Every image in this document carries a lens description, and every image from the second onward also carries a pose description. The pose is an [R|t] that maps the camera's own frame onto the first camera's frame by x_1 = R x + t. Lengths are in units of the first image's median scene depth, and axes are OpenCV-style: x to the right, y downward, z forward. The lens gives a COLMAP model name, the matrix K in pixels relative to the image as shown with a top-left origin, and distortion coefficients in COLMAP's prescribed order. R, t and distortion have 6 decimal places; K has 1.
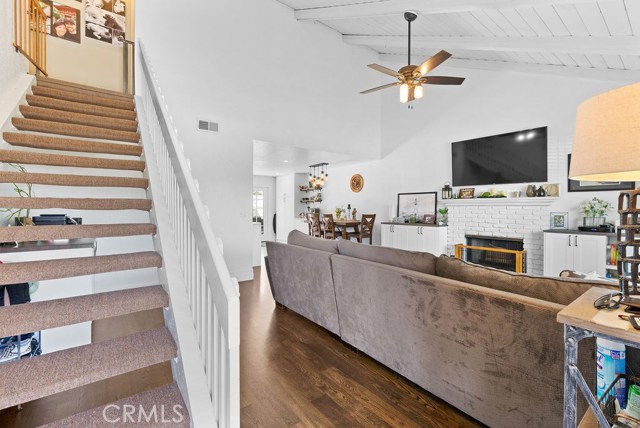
lens RADIAL K [[275.9, 0, 320.9], [0, 275.9, 207.7], [0, 0, 1]] dist [0.000278, -0.000264]
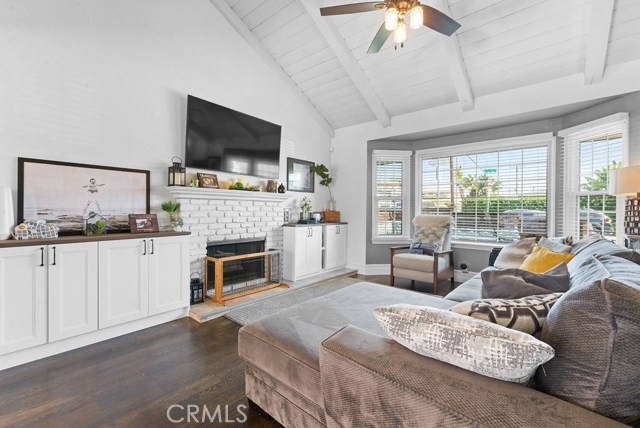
lens RADIAL K [[276.9, 0, 318.1], [0, 276.9, 212.4], [0, 0, 1]] dist [0.002711, -0.000485]
pose [[-0.209739, -0.007663, 0.977727, -0.190126], [-0.004673, 0.999966, 0.006835, 0.019509], [-0.977746, -0.003135, -0.209768, 0.894973]]
